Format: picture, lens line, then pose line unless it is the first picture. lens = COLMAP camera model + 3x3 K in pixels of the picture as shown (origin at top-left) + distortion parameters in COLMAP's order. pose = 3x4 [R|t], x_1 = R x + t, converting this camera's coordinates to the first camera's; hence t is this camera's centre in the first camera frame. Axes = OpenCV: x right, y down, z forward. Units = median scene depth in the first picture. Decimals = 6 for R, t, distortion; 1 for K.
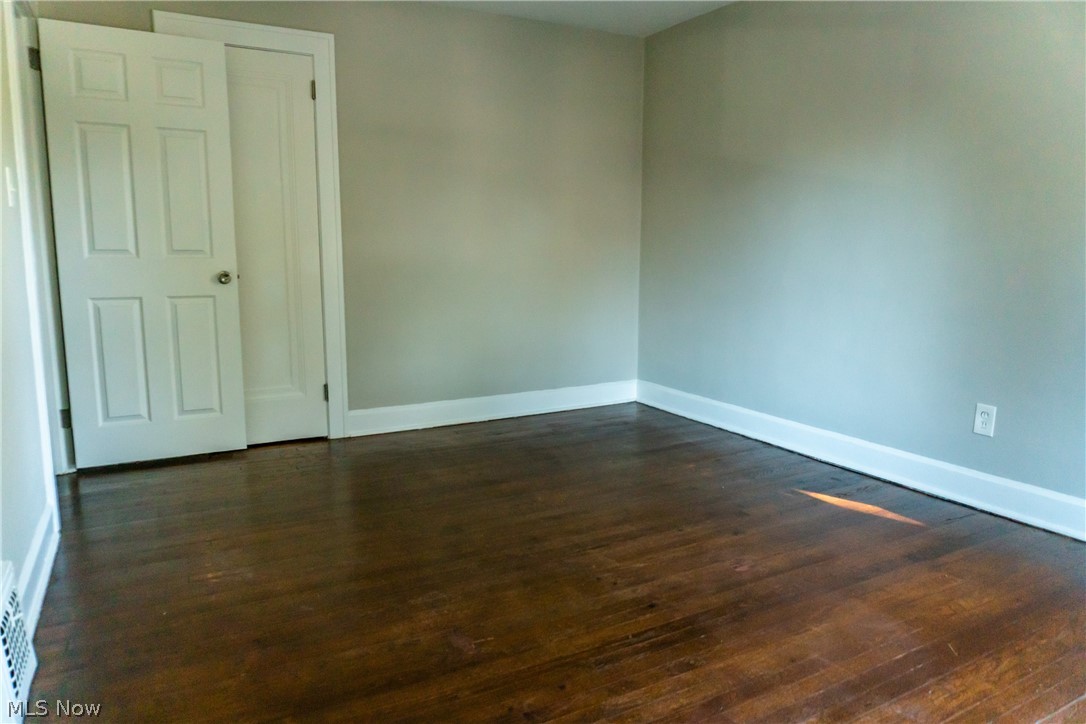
lens RADIAL K [[729.4, 0, 543.0], [0, 729.4, 362.0], [0, 0, 1]] dist [-0.013816, -0.007754]
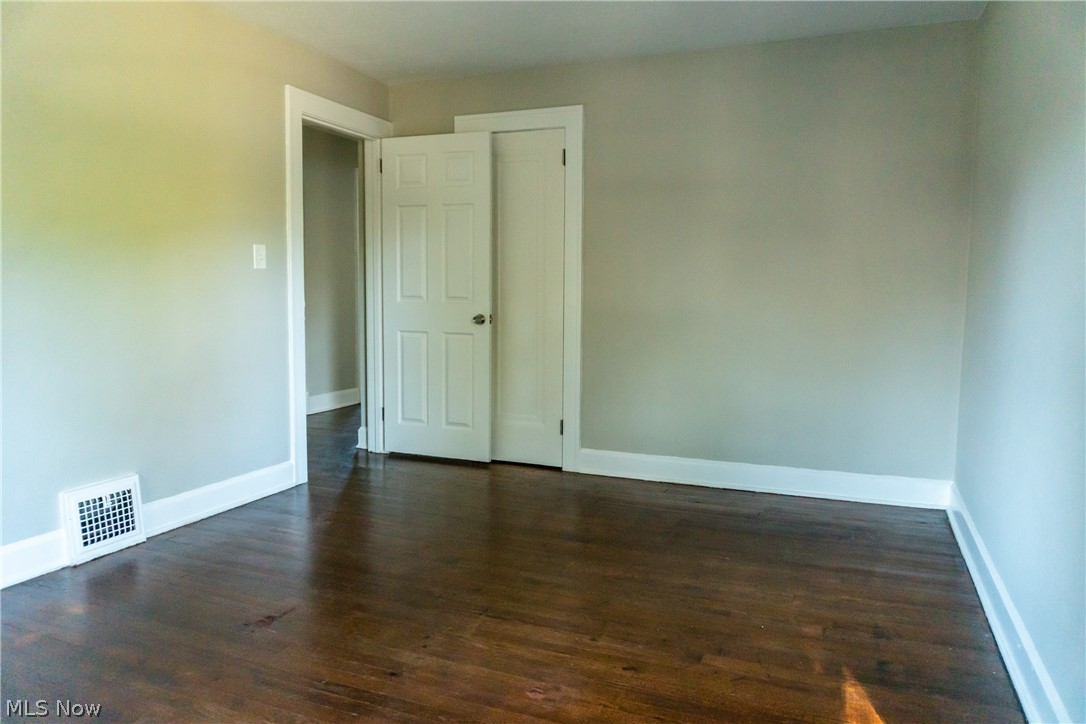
lens RADIAL K [[729.4, 0, 543.0], [0, 729.4, 362.0], [0, 0, 1]] dist [-0.013816, -0.007754]
pose [[0.618160, 0.076672, -0.782304, 0.638331], [-0.127386, 0.991847, -0.003449, -0.057439], [0.775661, 0.101787, 0.622888, 0.341671]]
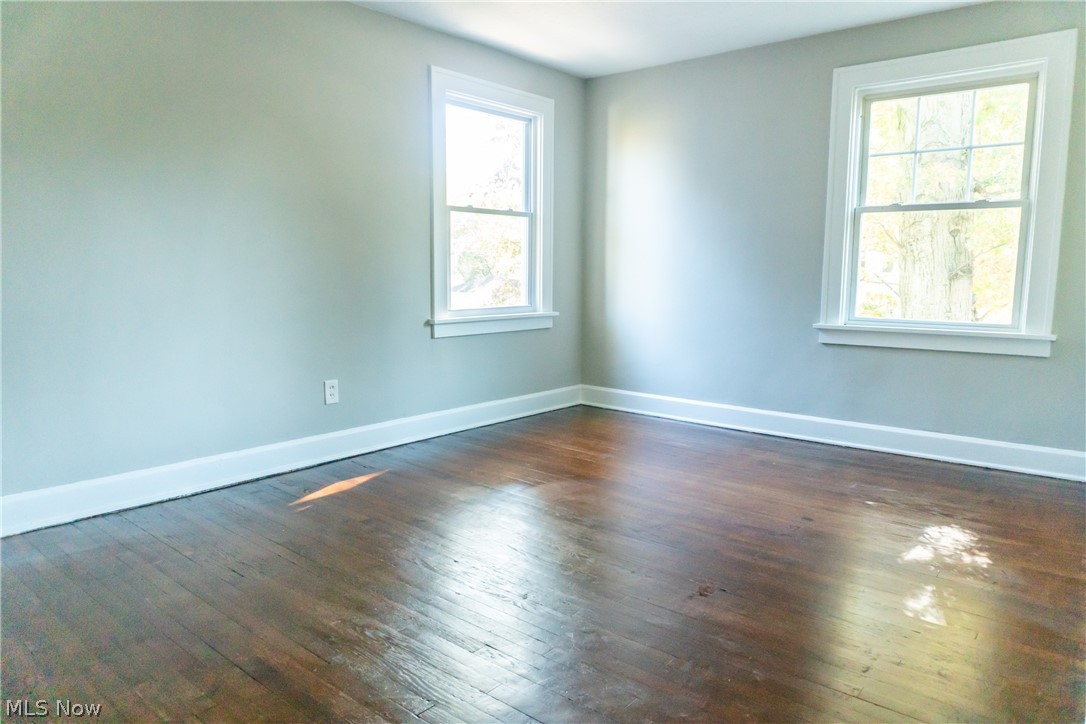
lens RADIAL K [[729.4, 0, 543.0], [0, 729.4, 362.0], [0, 0, 1]] dist [-0.013816, -0.007754]
pose [[-0.361412, -0.128310, 0.923536, -0.644617], [0.138309, 0.972151, 0.189189, -0.148084], [-0.922091, 0.196109, -0.333600, 0.952185]]
